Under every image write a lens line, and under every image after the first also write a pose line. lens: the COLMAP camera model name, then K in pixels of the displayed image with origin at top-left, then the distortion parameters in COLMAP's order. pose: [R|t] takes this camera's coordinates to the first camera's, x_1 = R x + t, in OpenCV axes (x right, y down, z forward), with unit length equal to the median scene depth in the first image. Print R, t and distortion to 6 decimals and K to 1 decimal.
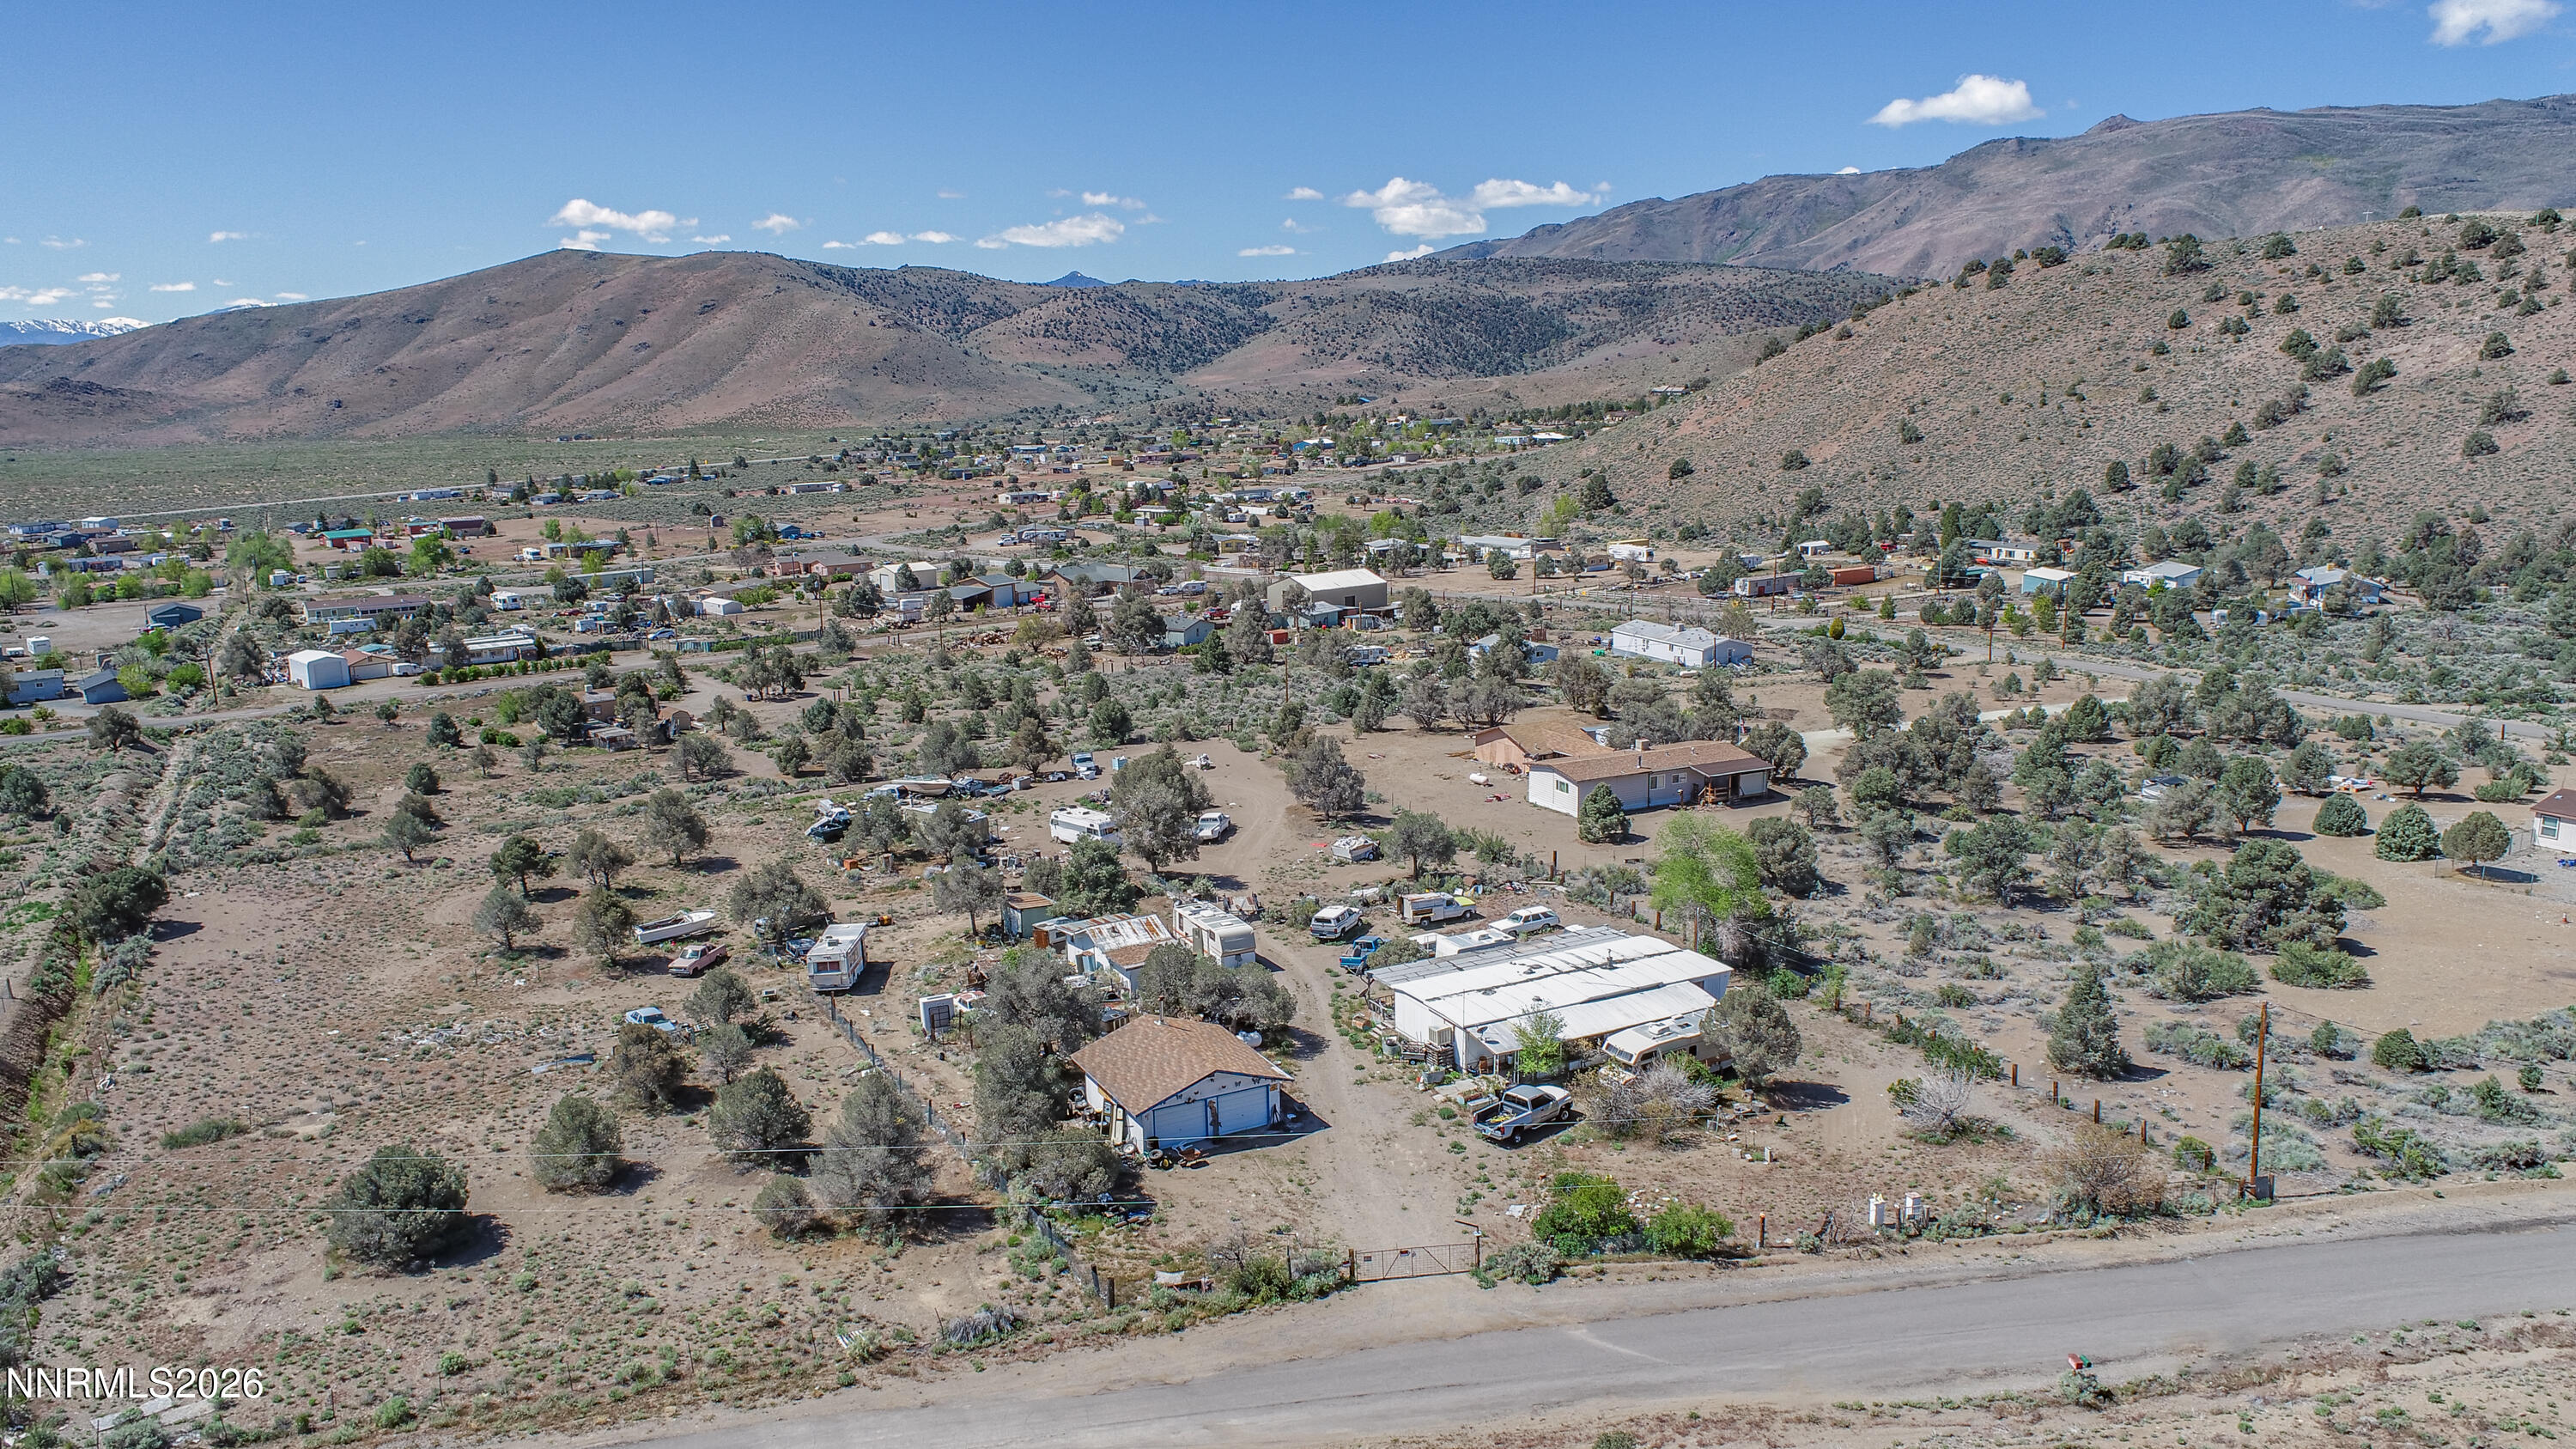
lens RADIAL K [[1765.1, 0, 1299.3], [0, 1765.1, 709.9], [0, 0, 1]] dist [-0.013077, 0.005409]
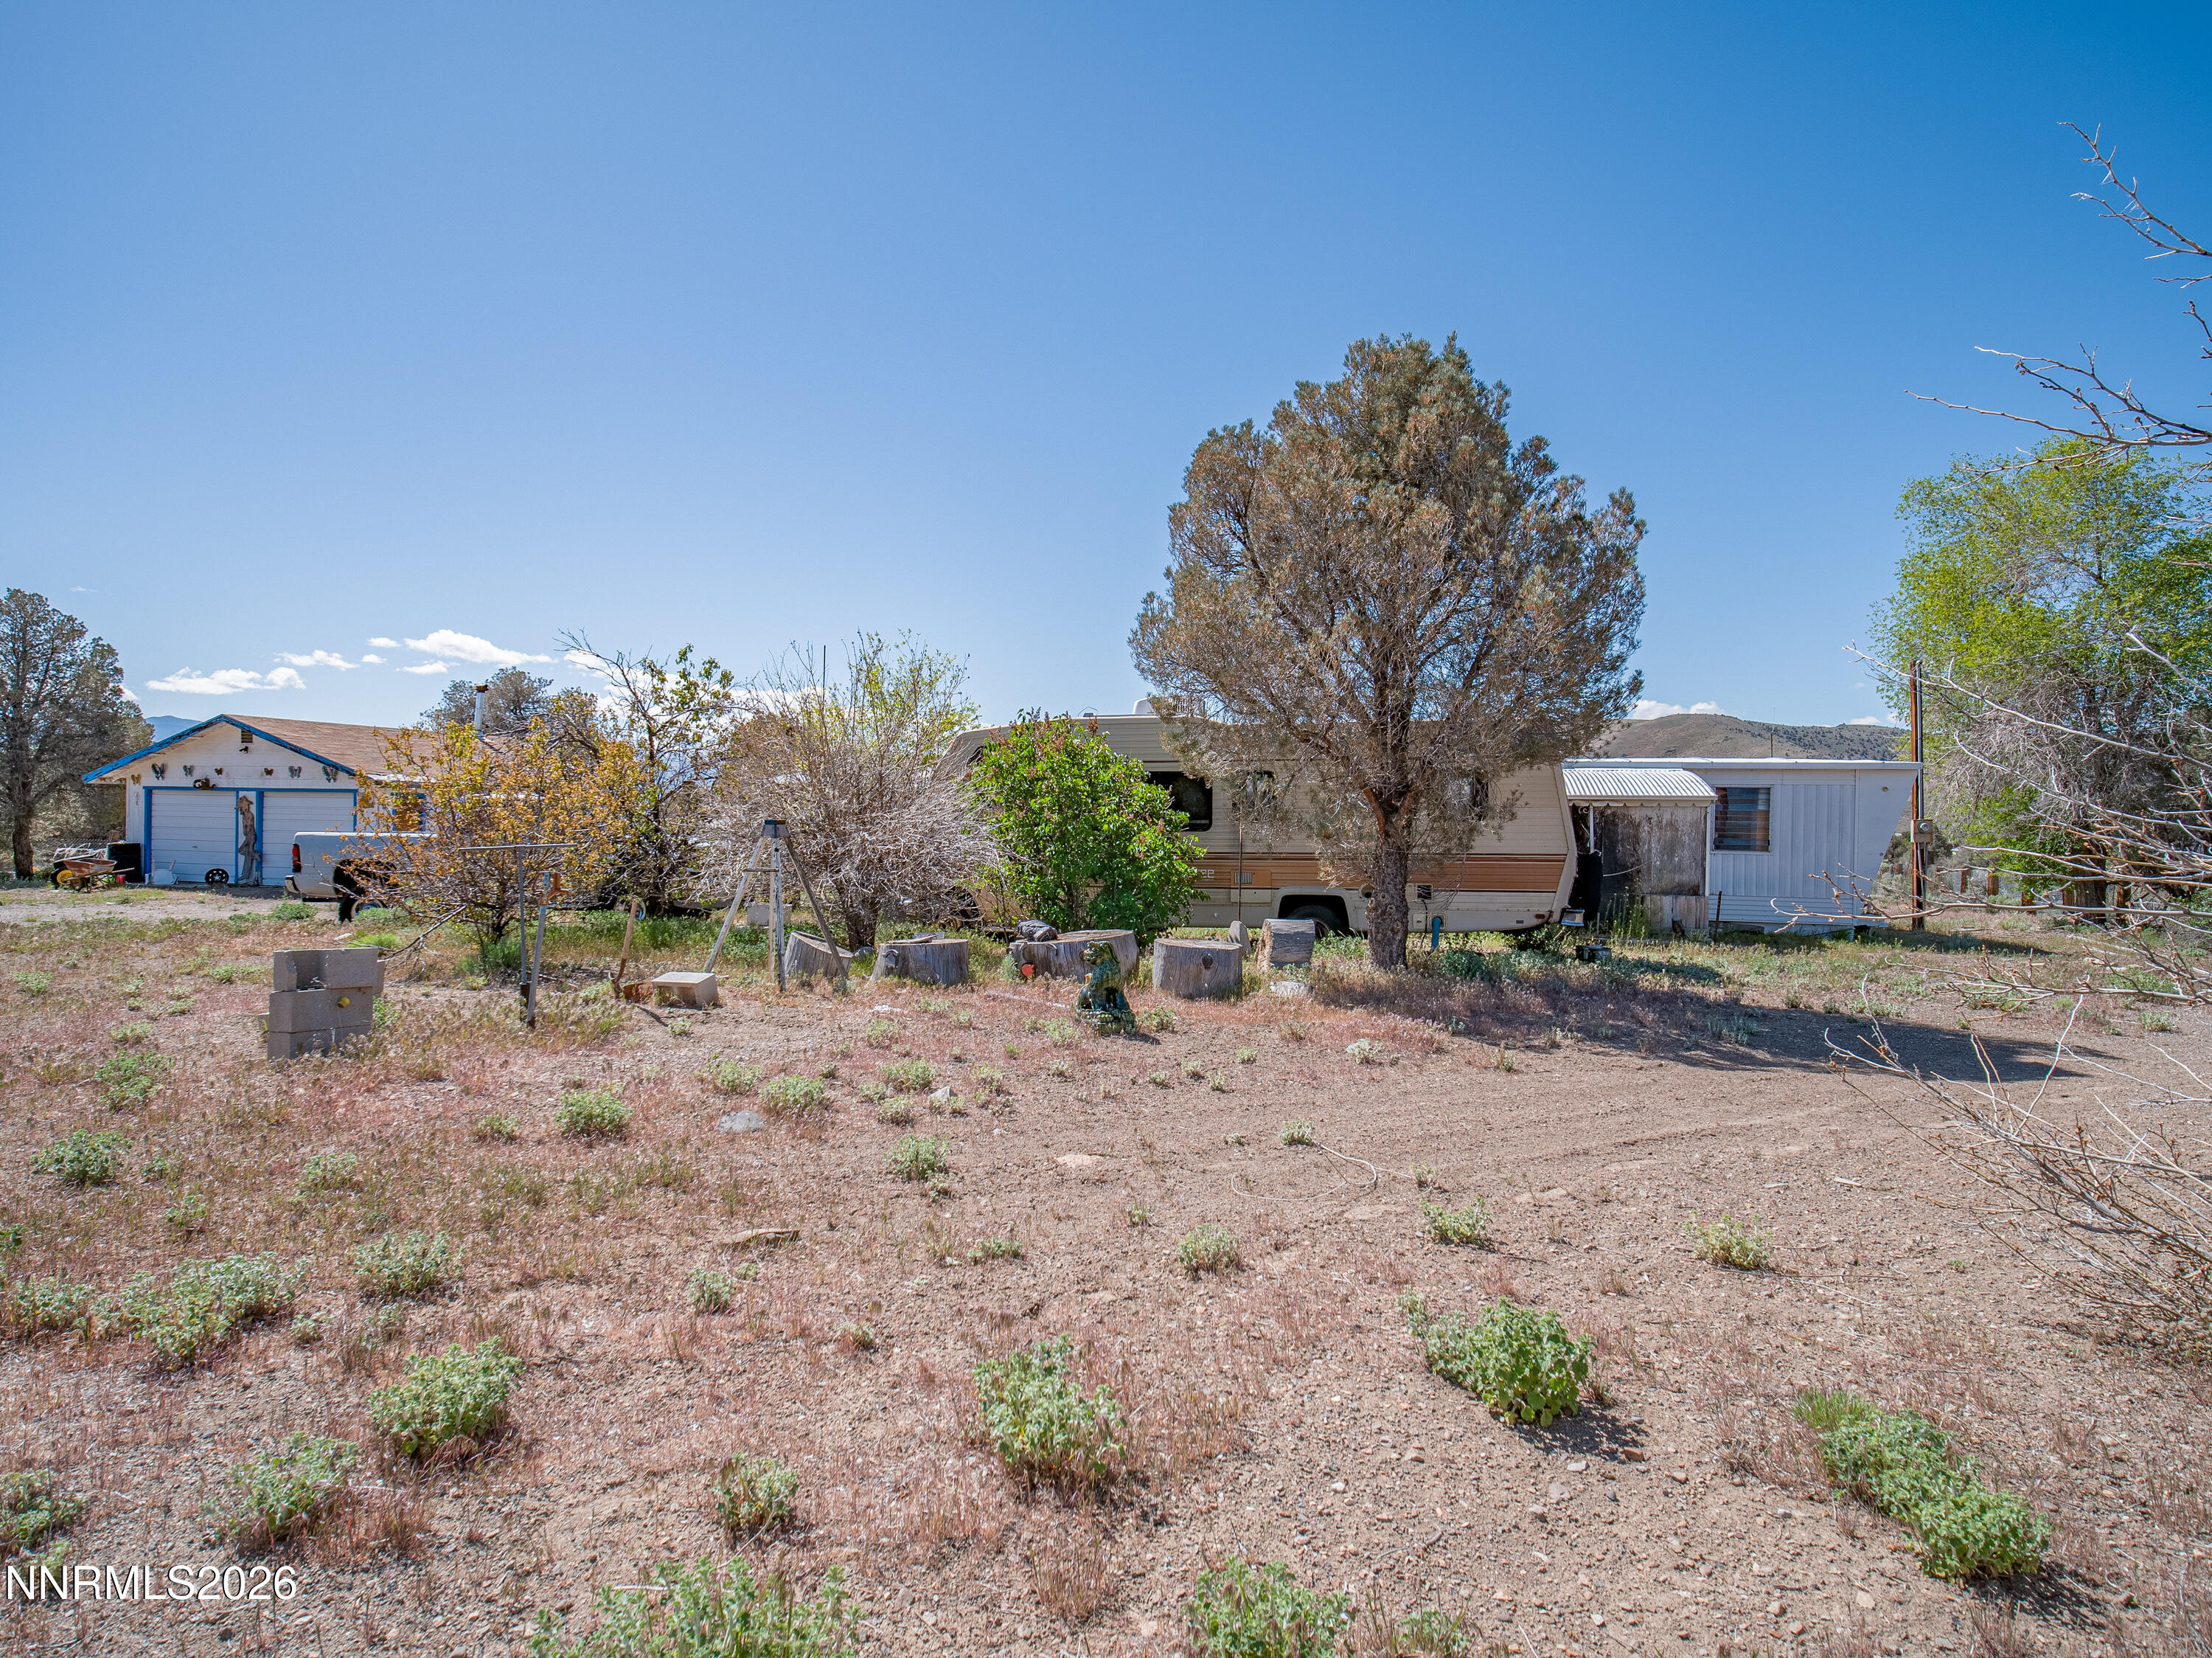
lens RADIAL K [[1219.0, 0, 1108.3], [0, 1219.0, 822.5], [0, 0, 1]] dist [0.005052, -0.006515]
pose [[0.714568, 0.031327, -0.698864, 0.134990], [-0.159242, 0.980055, -0.118889, 0.091666], [0.681201, 0.196243, 0.705304, 0.369851]]
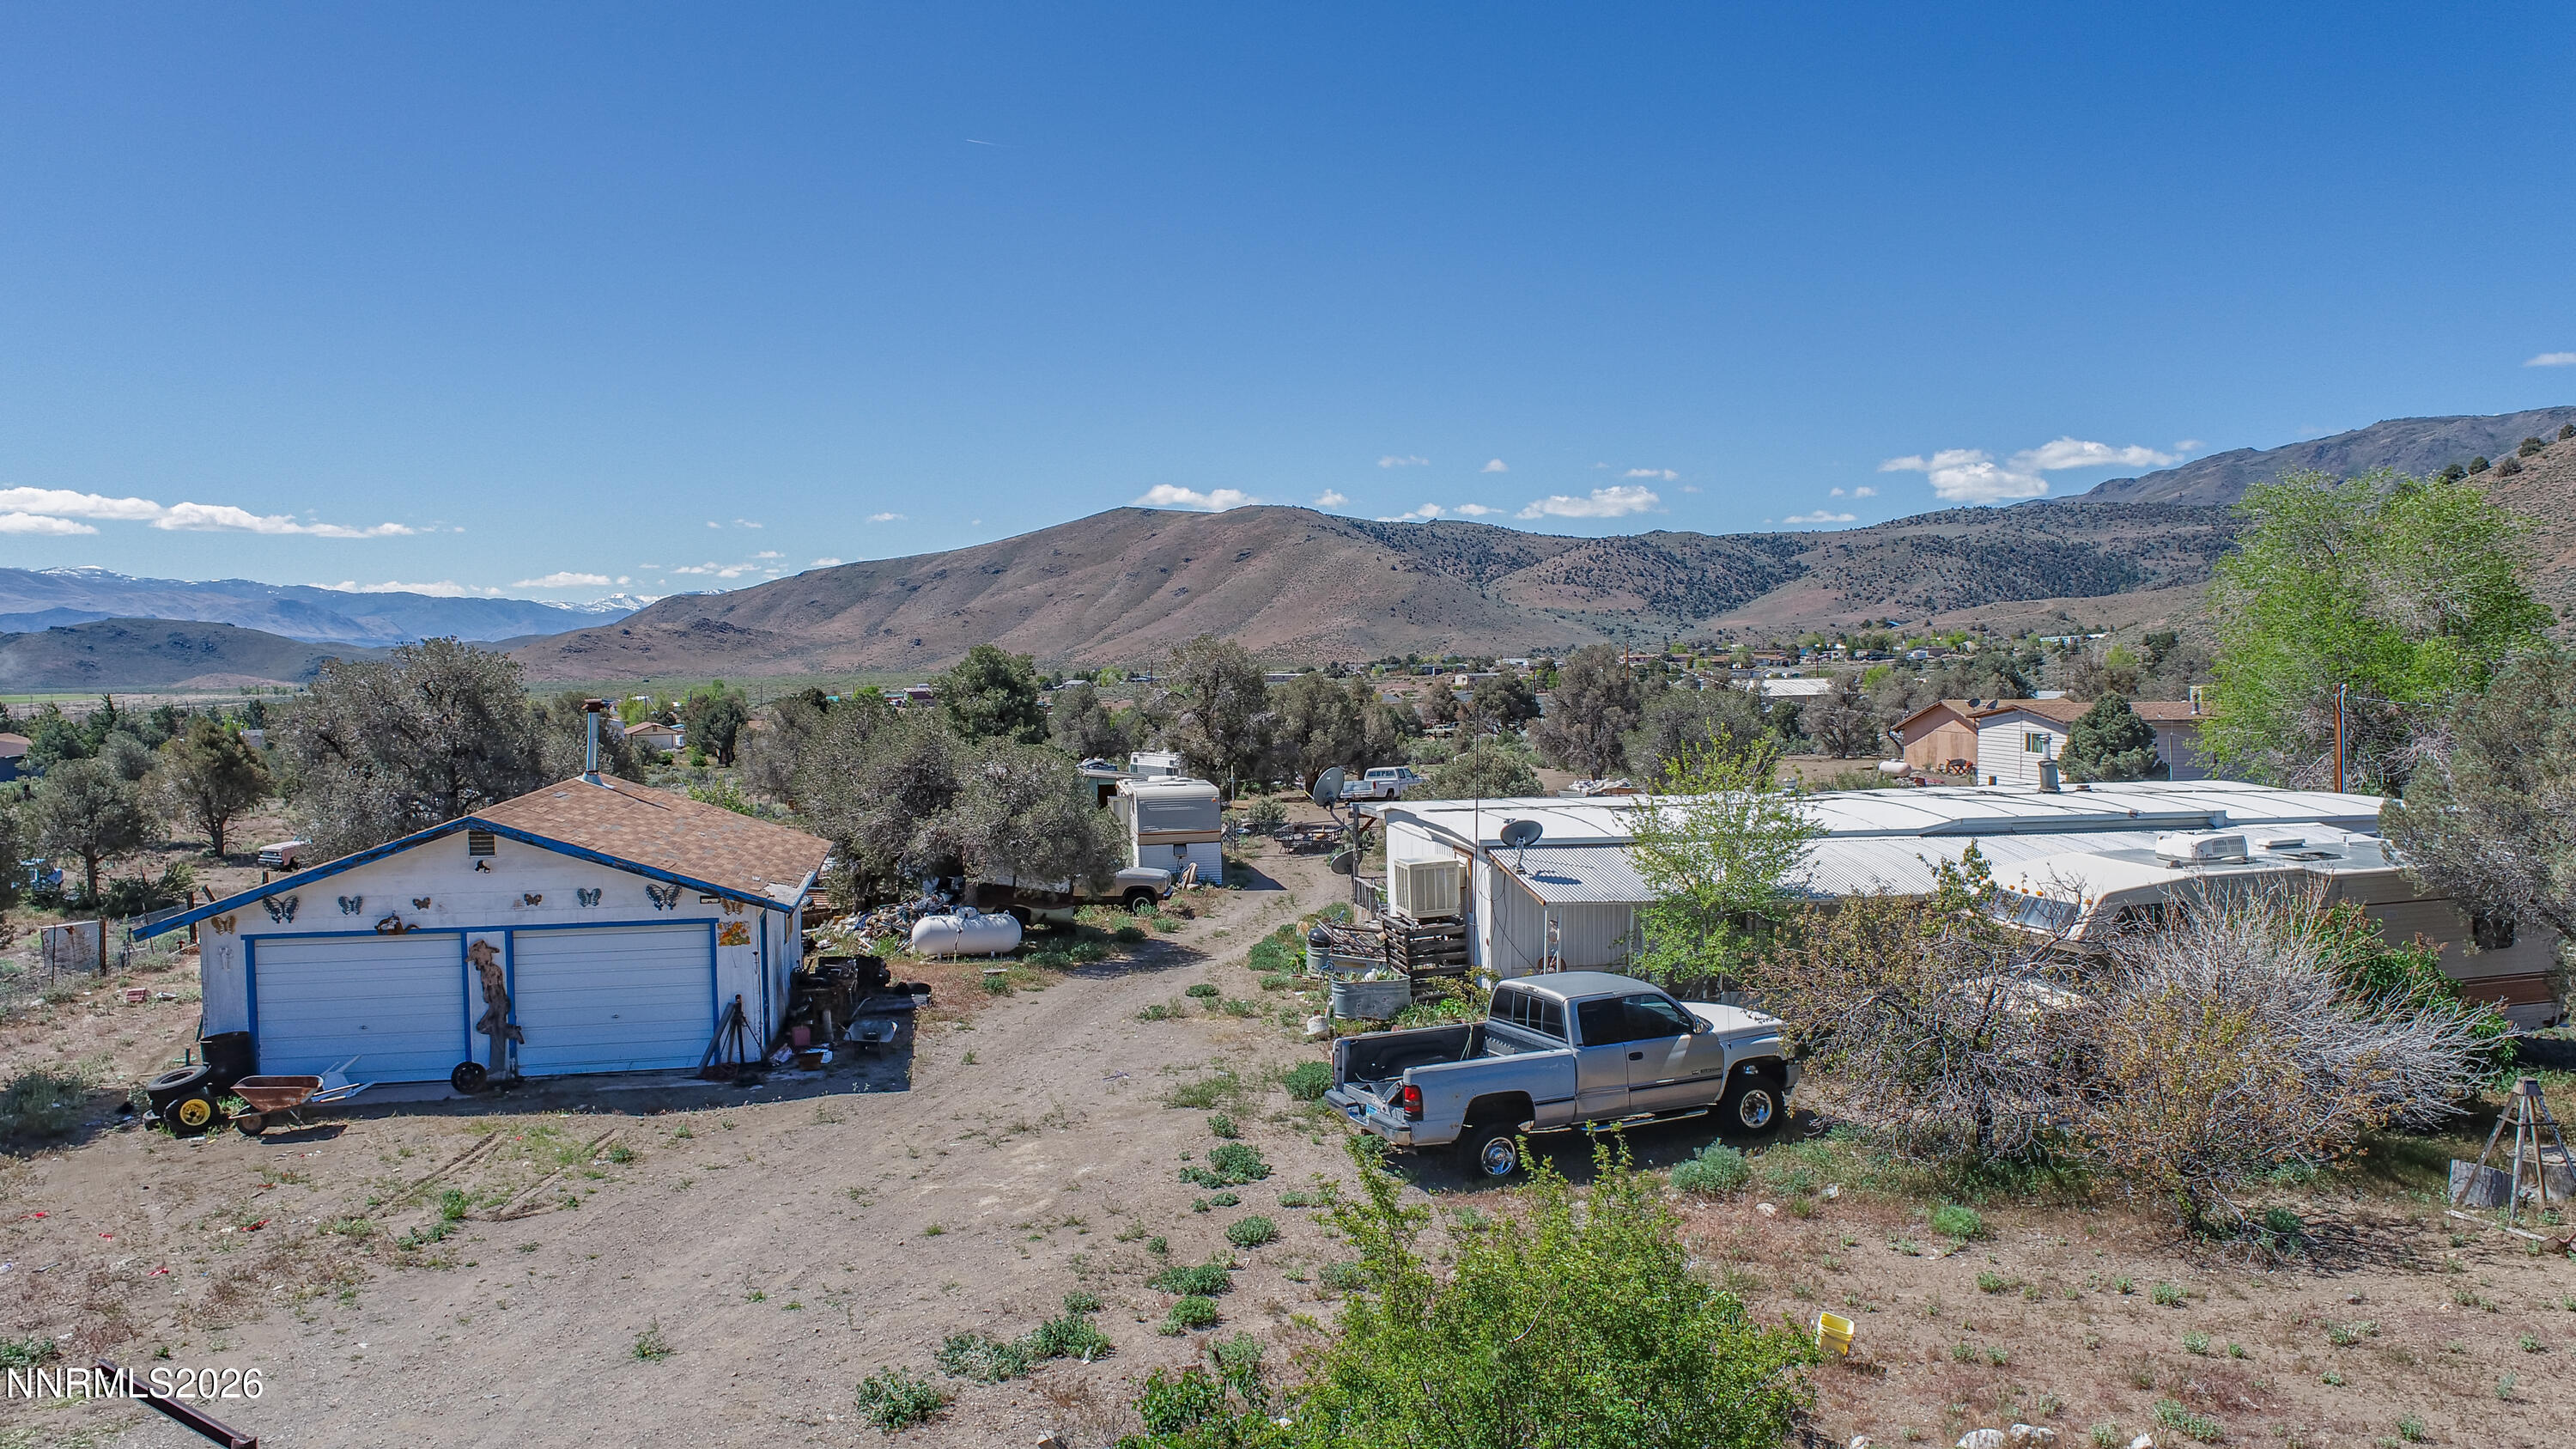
lens RADIAL K [[1765.1, 0, 1289.4], [0, 1765.1, 726.0], [0, 0, 1]] dist [-0.013077, 0.005409]
pose [[0.954510, 0.017201, -0.297681, 0.064738], [-0.058393, 0.989787, -0.130045, 0.086176], [0.292404, 0.141512, 0.945766, 0.302293]]
